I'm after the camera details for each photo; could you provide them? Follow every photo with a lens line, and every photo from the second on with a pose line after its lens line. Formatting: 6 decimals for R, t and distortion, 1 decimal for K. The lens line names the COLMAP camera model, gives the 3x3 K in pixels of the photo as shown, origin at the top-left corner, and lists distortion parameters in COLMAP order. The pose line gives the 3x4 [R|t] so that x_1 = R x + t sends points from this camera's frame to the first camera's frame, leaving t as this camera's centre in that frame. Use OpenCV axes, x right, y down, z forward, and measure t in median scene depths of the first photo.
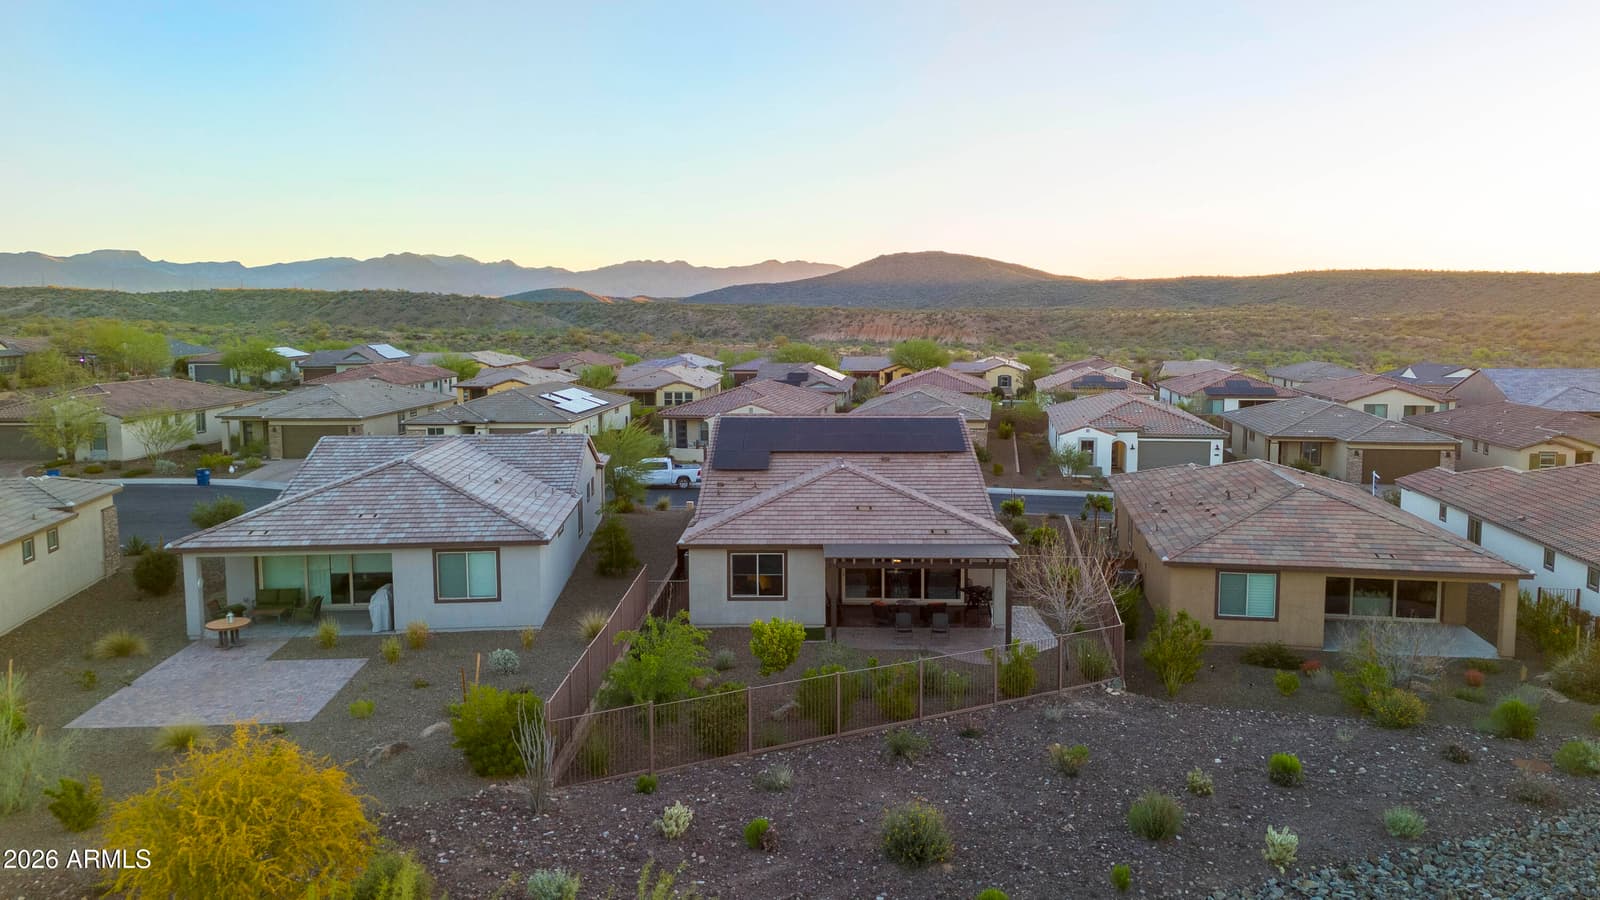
lens RADIAL K [[1169.4, 0, 800.0], [0, 1169.4, 450.0], [0, 0, 1]] dist [0.102781, -0.129304]
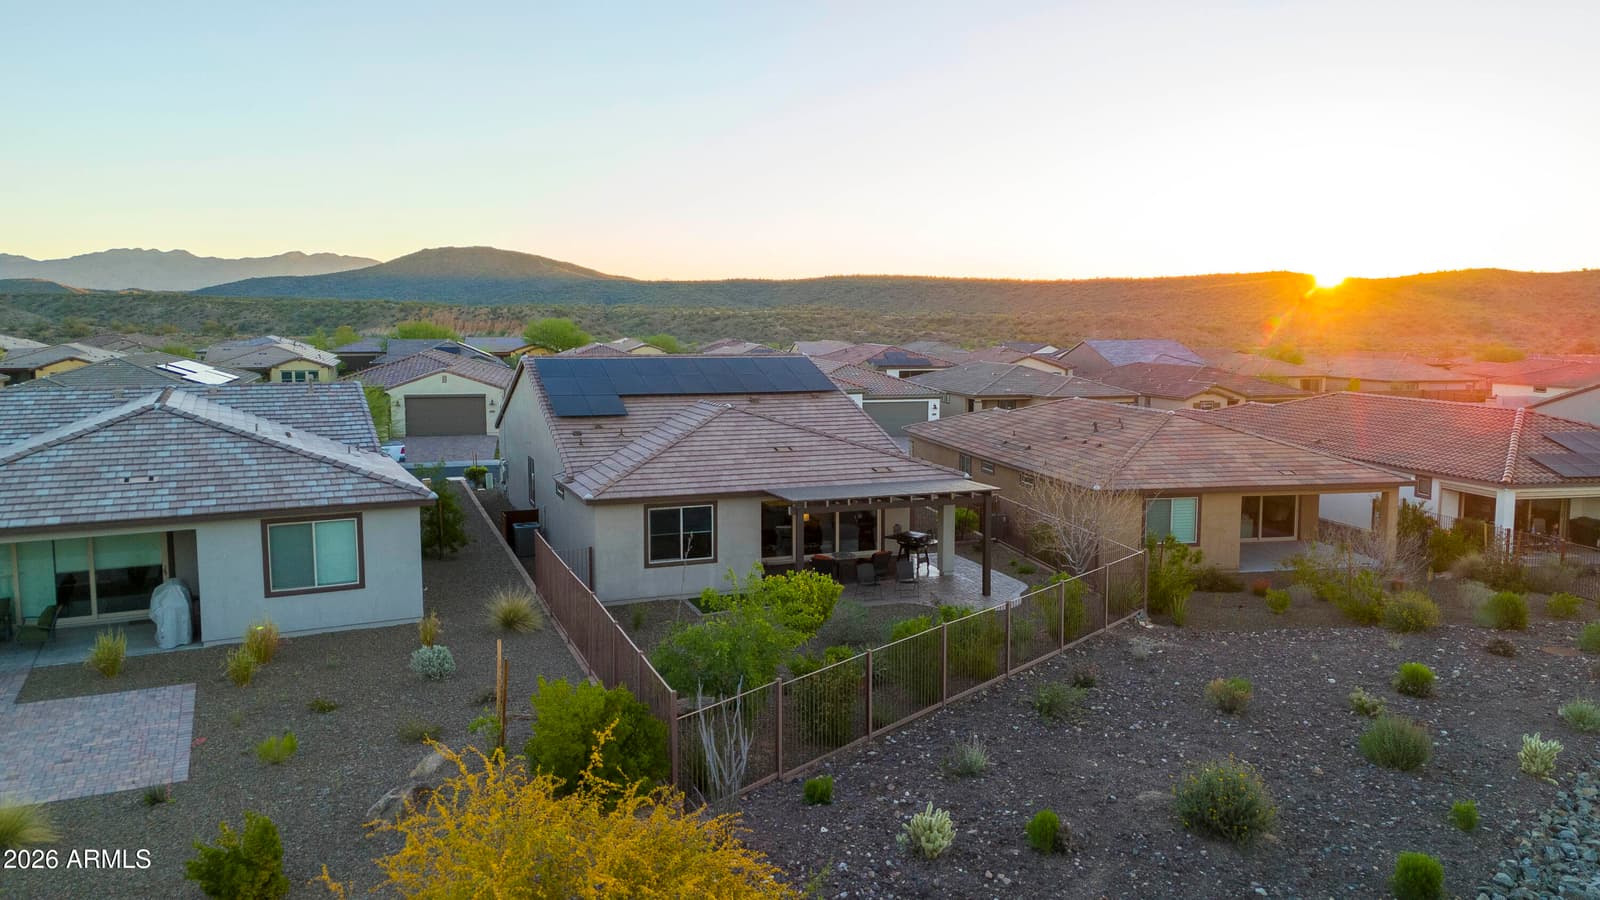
lens RADIAL K [[1169.4, 0, 800.0], [0, 1169.4, 450.0], [0, 0, 1]] dist [0.102781, -0.129304]
pose [[0.930669, -0.039313, 0.363744, -0.243878], [0.039220, 0.999201, 0.007645, 0.045364], [-0.363754, 0.007152, 0.931467, 0.215002]]
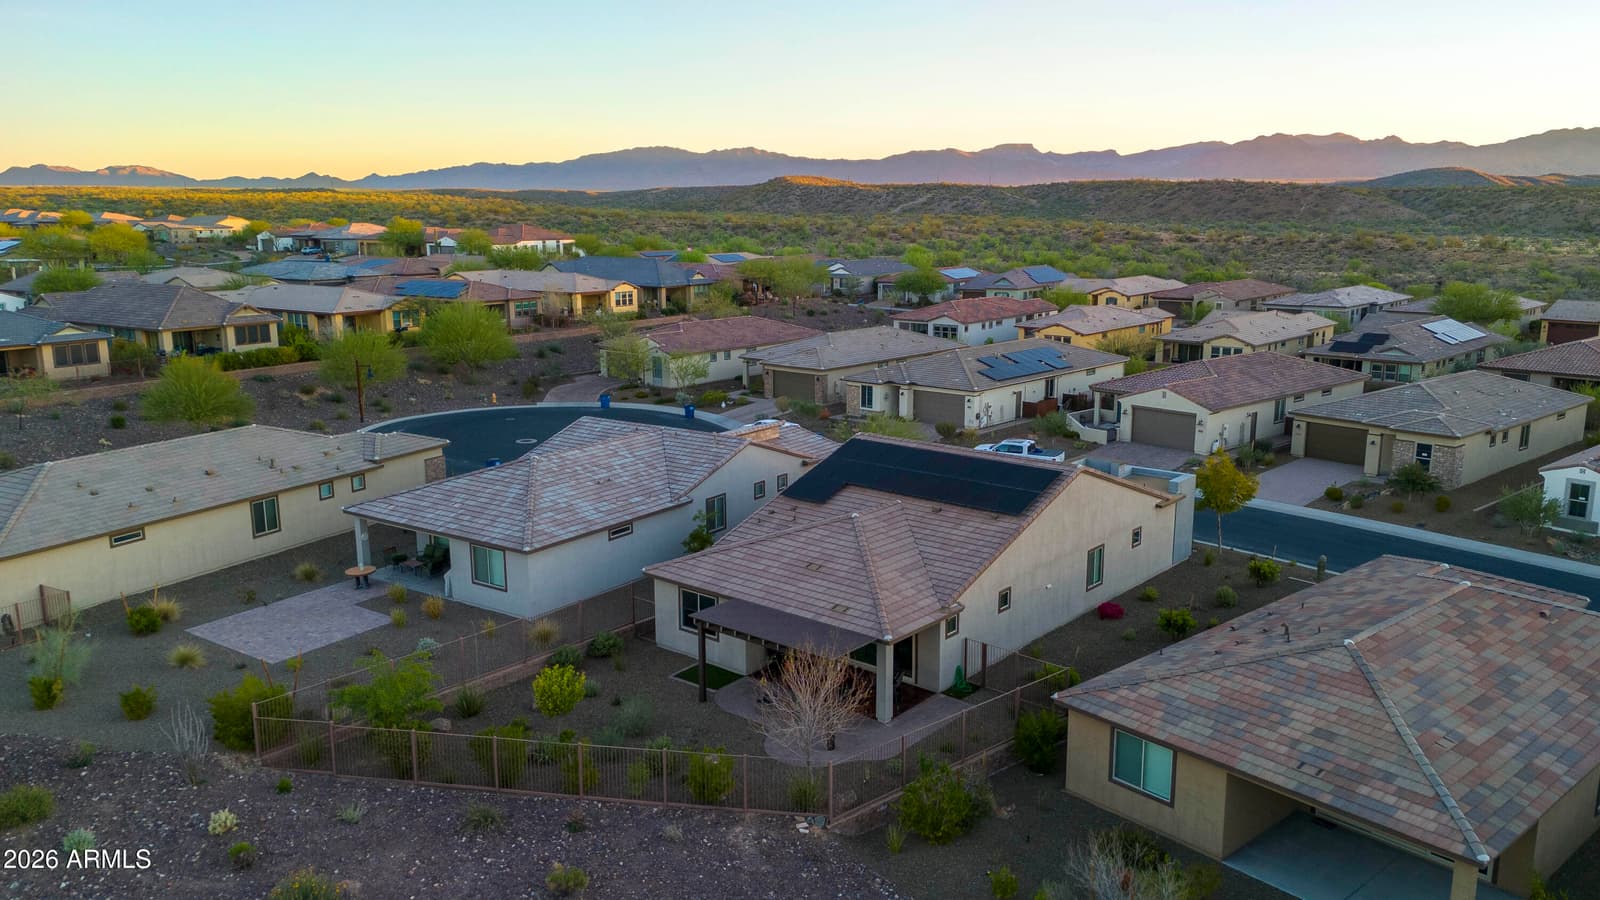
lens RADIAL K [[1169.4, 0, 800.0], [0, 1169.4, 450.0], [0, 0, 1]] dist [0.102781, -0.129304]
pose [[0.772575, 0.128091, -0.621868, 0.659190], [-0.069236, 0.990594, 0.118025, -0.167461], [0.631137, -0.048127, 0.774177, 0.234264]]
